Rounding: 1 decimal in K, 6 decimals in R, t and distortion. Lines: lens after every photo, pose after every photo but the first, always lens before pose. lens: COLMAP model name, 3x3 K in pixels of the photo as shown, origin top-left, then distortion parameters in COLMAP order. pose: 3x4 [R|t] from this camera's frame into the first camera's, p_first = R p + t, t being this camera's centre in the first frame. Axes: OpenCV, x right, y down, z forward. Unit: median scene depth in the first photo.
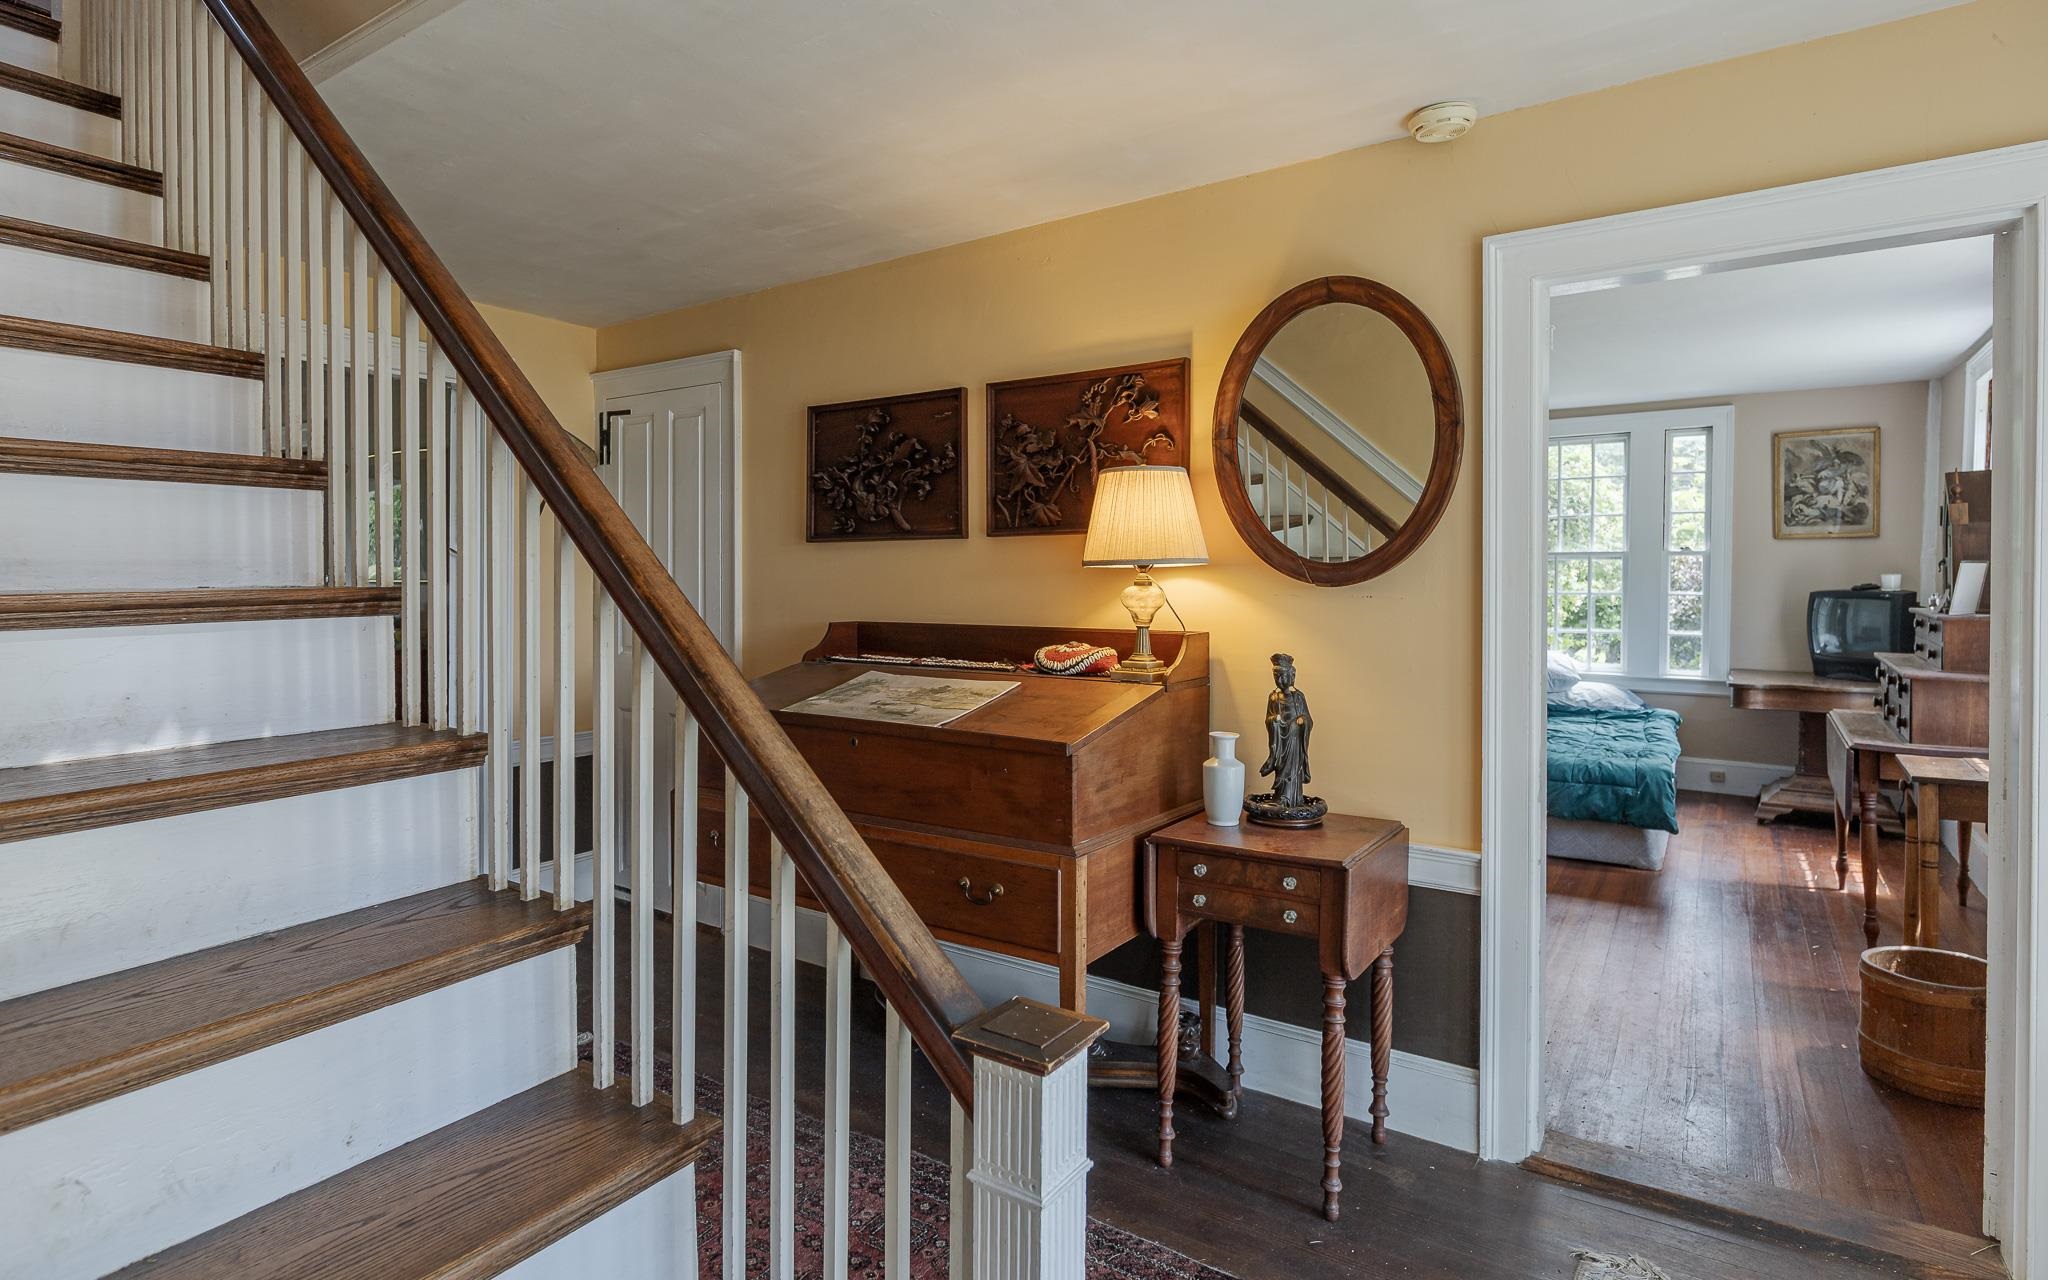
lens RADIAL K [[1072.9, 0, 1018.5], [0, 1072.9, 591.2], [0, 0, 1]] dist [0.006615, -0.004186]
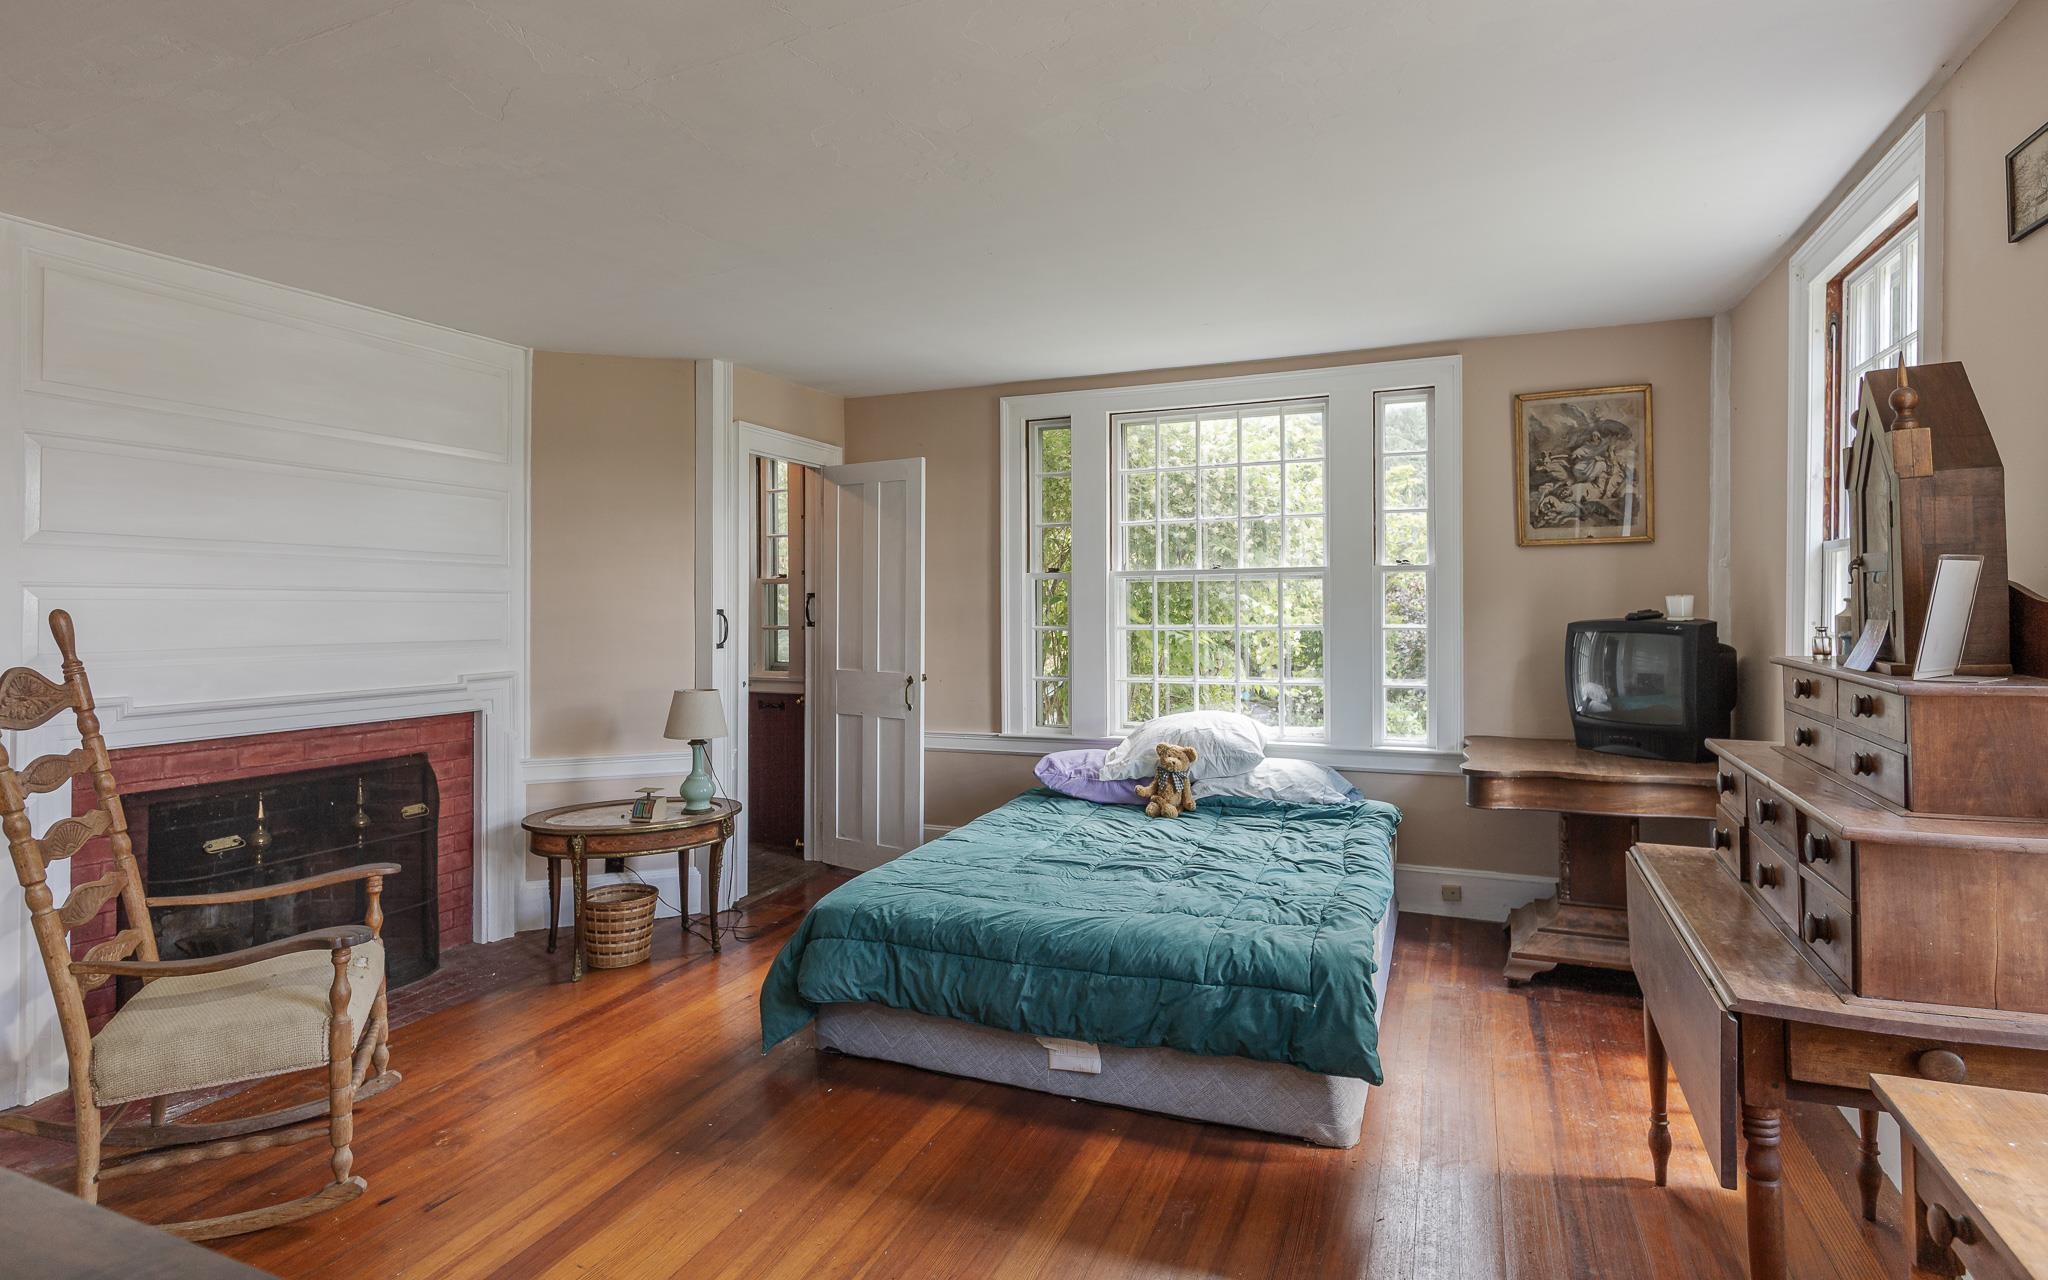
lens RADIAL K [[1072.9, 0, 1031.6], [0, 1072.9, 599.0], [0, 0, 1]] dist [0.006615, -0.004186]
pose [[0.979765, -0.007297, 0.200016, 0.338550], [0.012030, 0.999676, -0.022454, -0.004107], [-0.199787, 0.024406, 0.979535, 0.507533]]
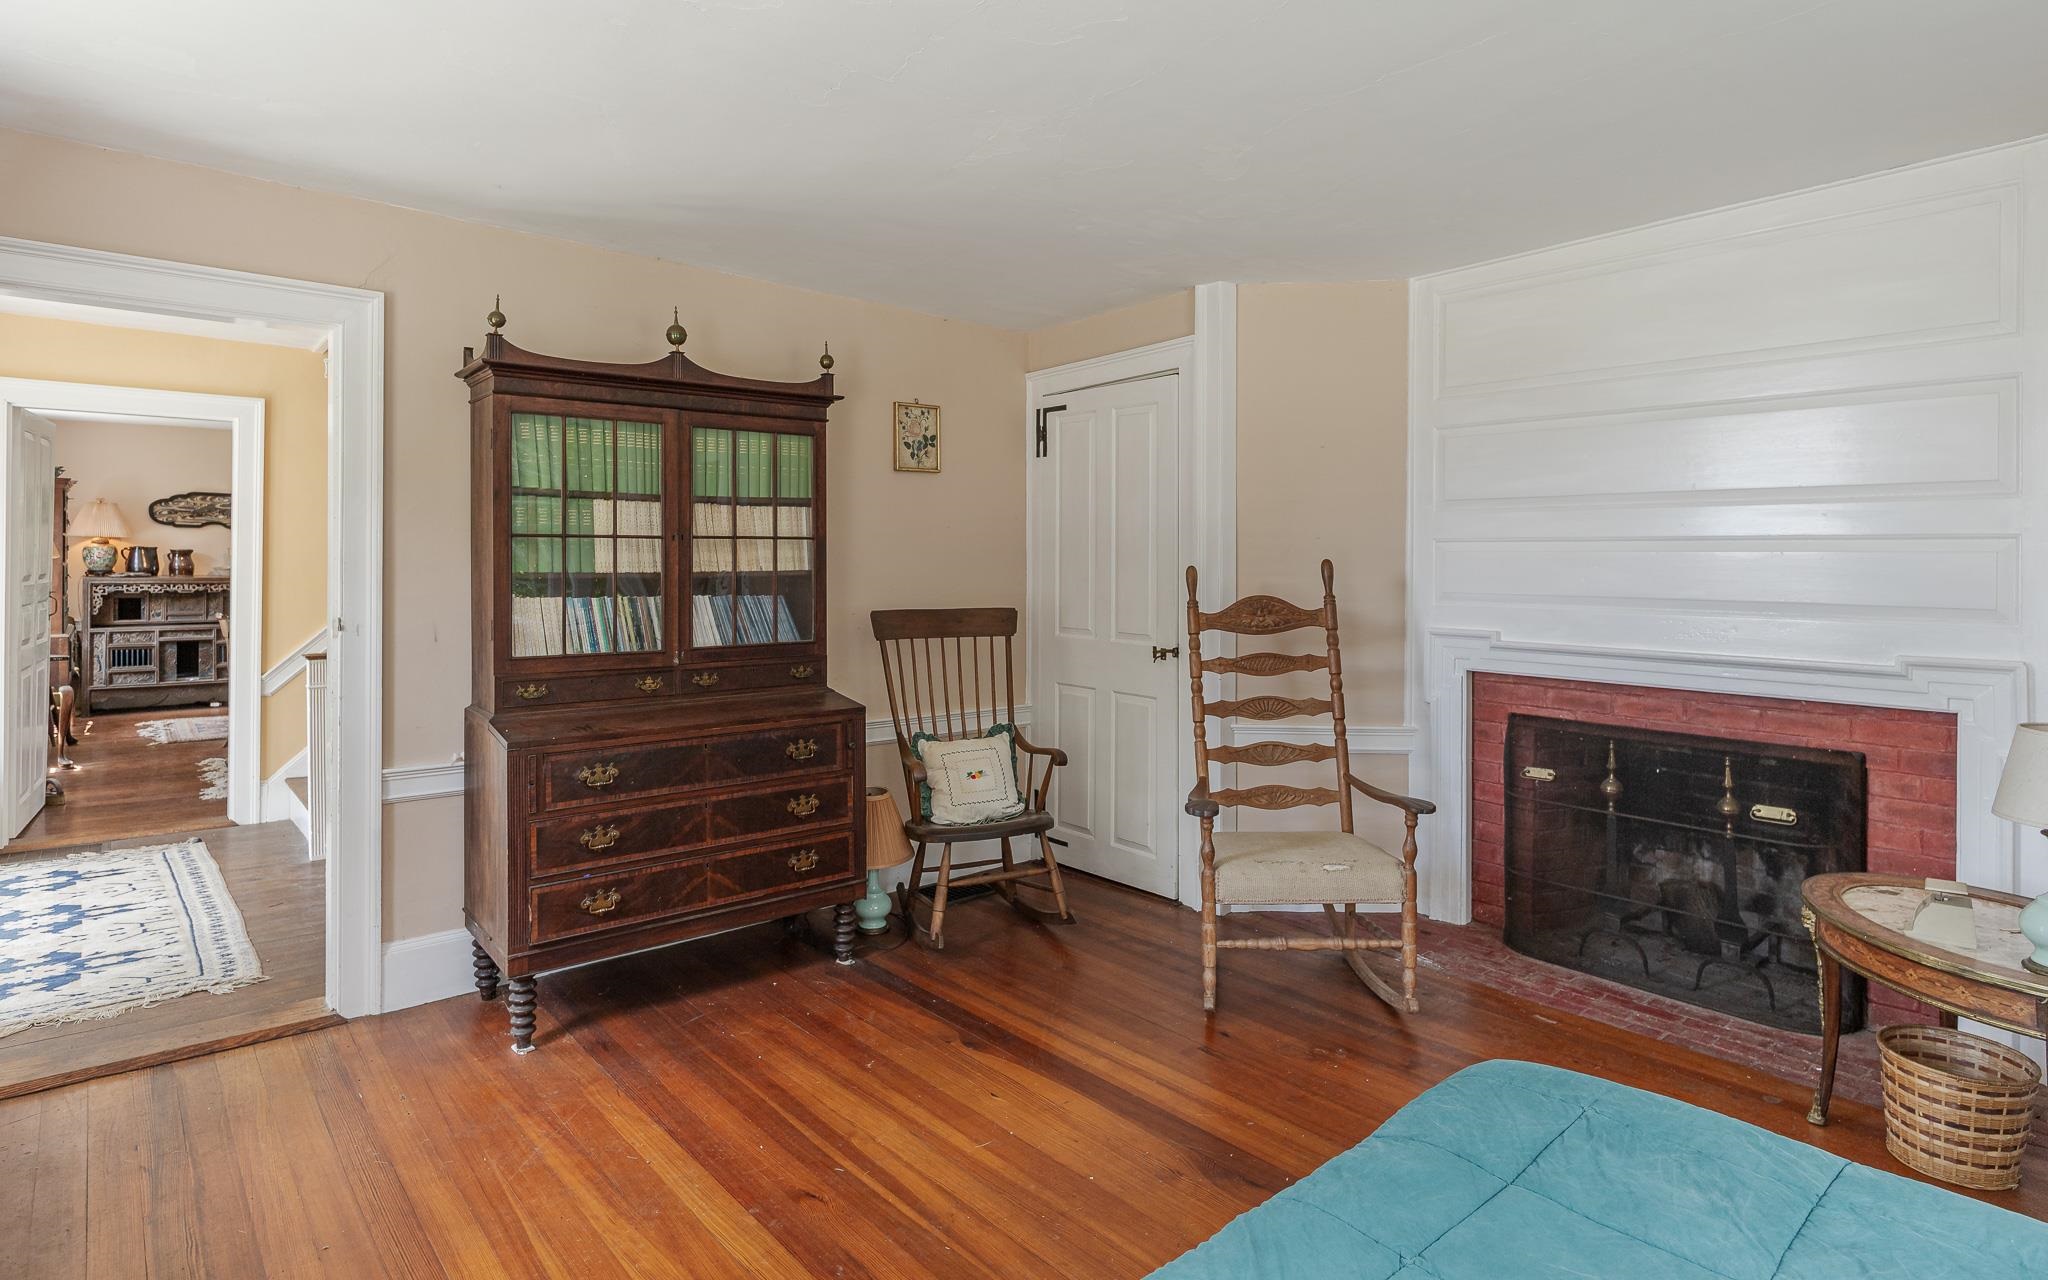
lens RADIAL K [[1072.9, 0, 1042.2], [0, 1072.9, 562.6], [0, 0, 1]] dist [0.006615, -0.004186]
pose [[-0.272909, 0.000489, -0.962040, 0.765655], [-0.019224, 0.999797, 0.005962, -0.014633], [0.961848, 0.020121, -0.272845, 1.118161]]
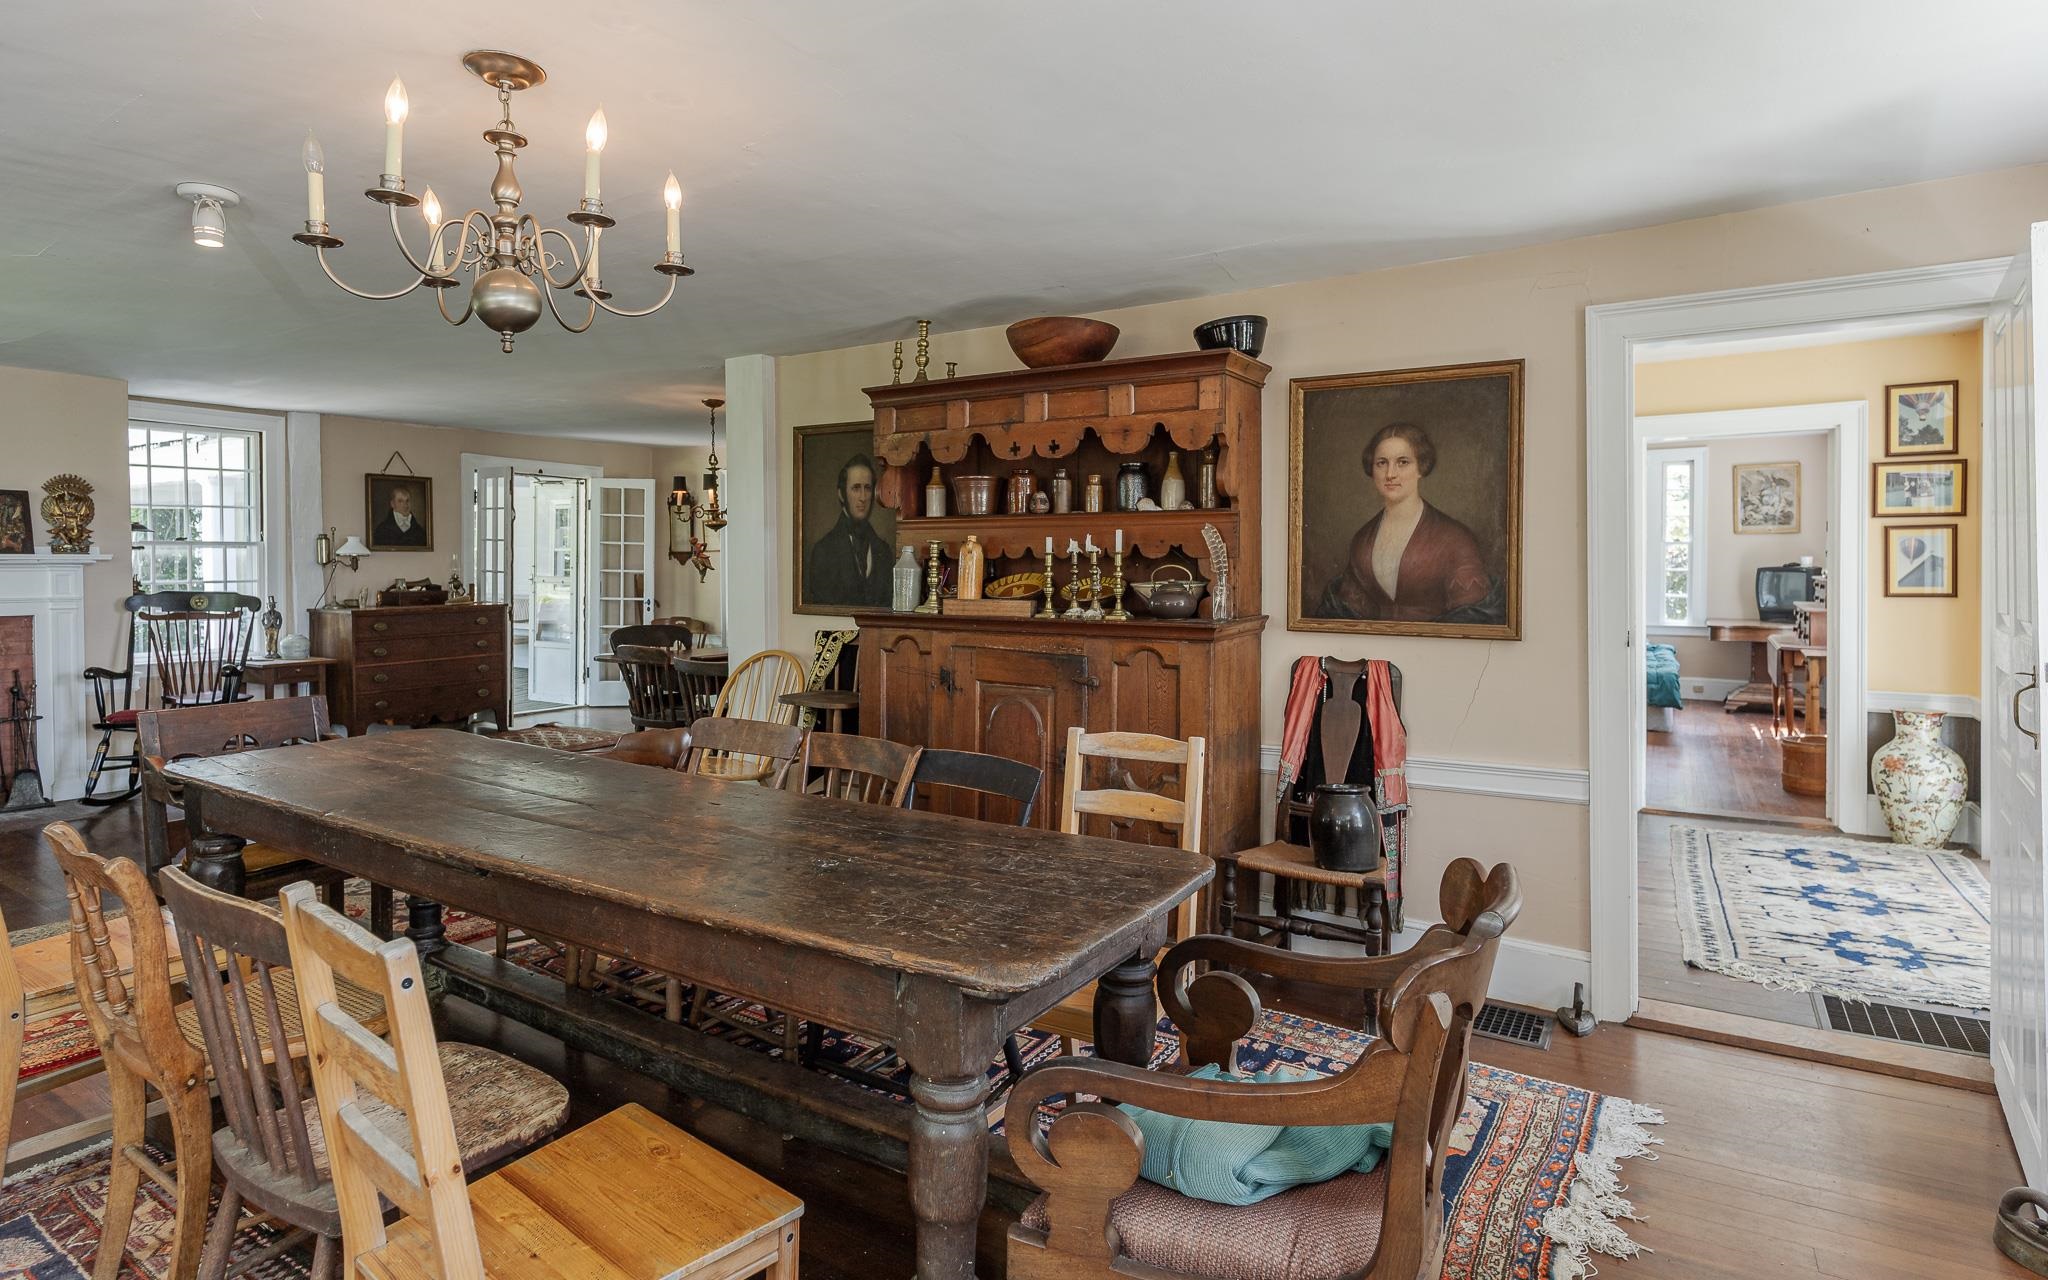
lens RADIAL K [[1072.9, 0, 1012.4], [0, 1072.9, 580.6], [0, 0, 1]] dist [0.006615, -0.004186]
pose [[0.999529, -0.008229, 0.029560, -0.501680], [0.008092, 0.999956, 0.004745, 0.003574], [-0.029598, -0.004504, 0.999552, -0.677781]]
